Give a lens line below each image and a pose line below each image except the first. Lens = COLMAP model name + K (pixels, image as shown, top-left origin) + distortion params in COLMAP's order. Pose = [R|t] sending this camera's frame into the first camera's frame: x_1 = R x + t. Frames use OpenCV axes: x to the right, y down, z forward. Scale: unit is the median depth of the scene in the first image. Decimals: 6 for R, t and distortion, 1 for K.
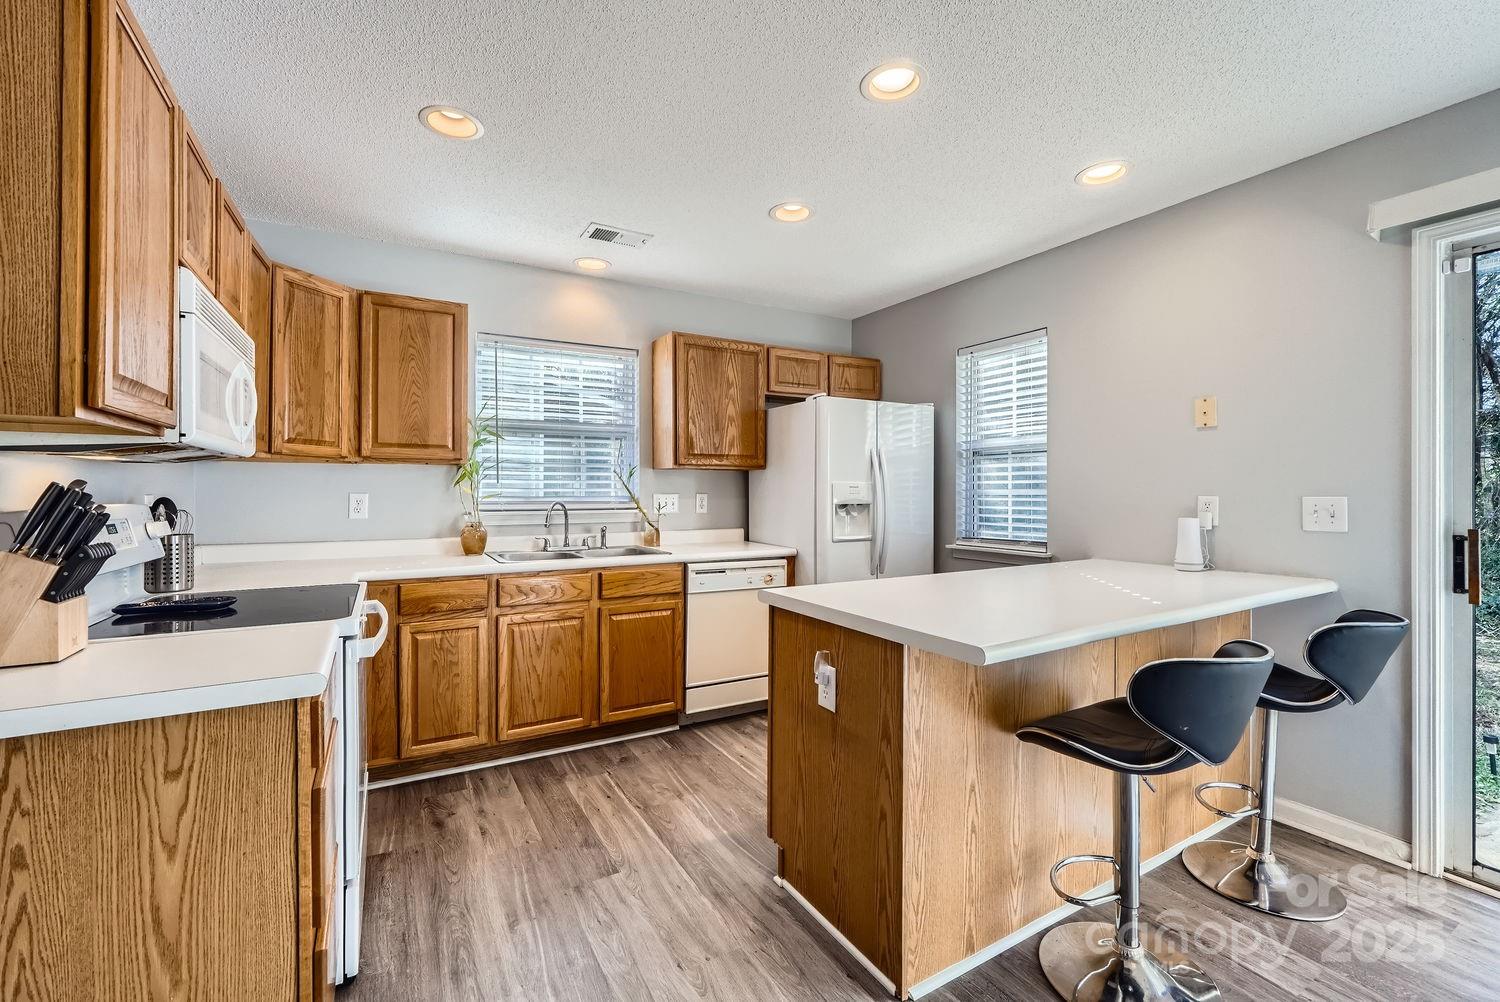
lens RADIAL K [[631.2, 0, 747.6], [0, 631.2, 494.2], [0, 0, 1]] dist [-0.016507, 0.006014]
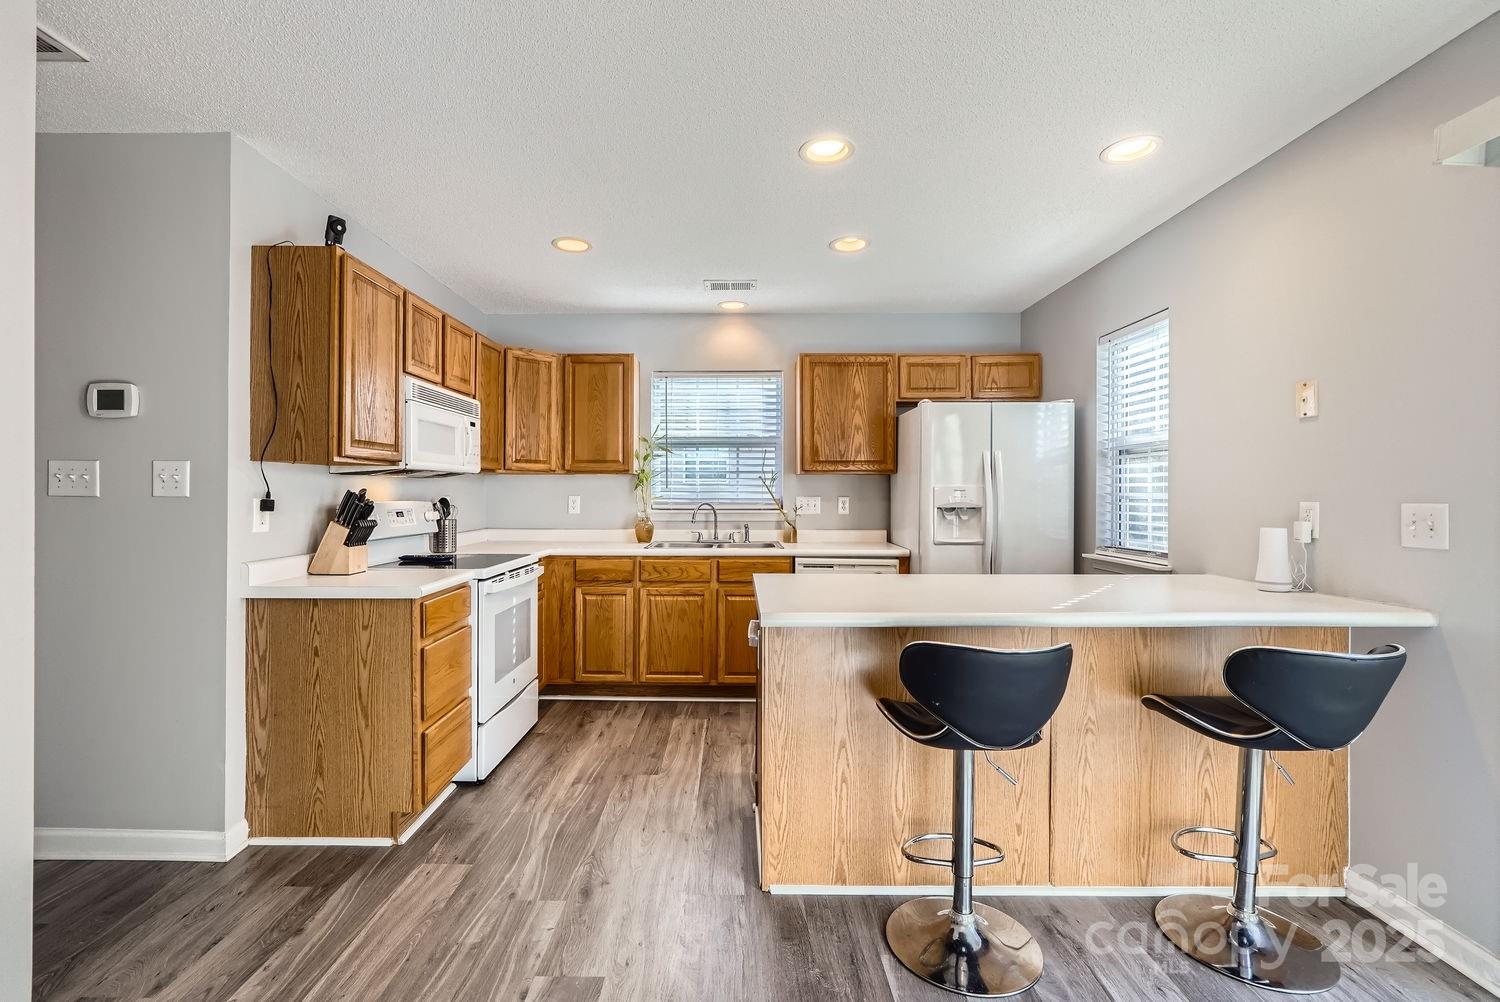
lens RADIAL K [[662.6, 0, 725.8], [0, 662.6, 498.0], [0, 0, 1]] dist [-0.011817, 0.002815]
pose [[0.858269, 0.004720, -0.513179, 0.413339], [-0.004171, 0.999989, 0.002222, -0.000373], [0.513184, 0.000233, 0.858279, -0.096328]]
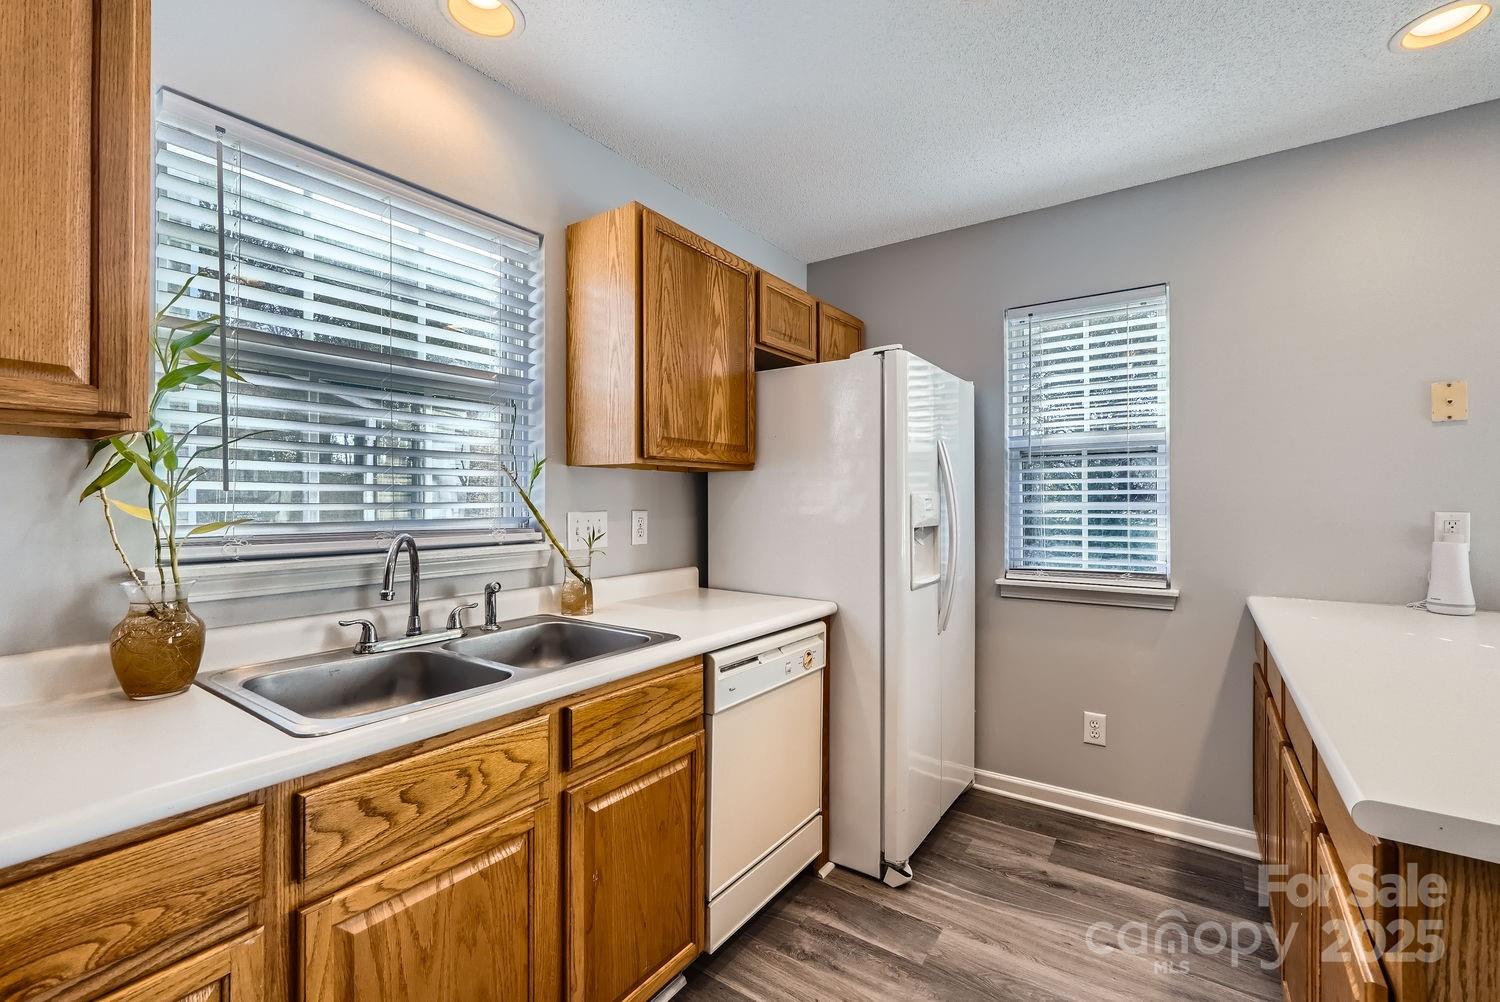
lens RADIAL K [[631.2, 0, 741.7], [0, 631.2, 504.3], [0, 0, 1]] dist [-0.016507, 0.006014]
pose [[0.909890, -0.003884, 0.414832, -0.279284], [0.004365, 0.999990, -0.000211, -0.008068], [-0.414827, 0.002003, 0.909898, 0.536865]]
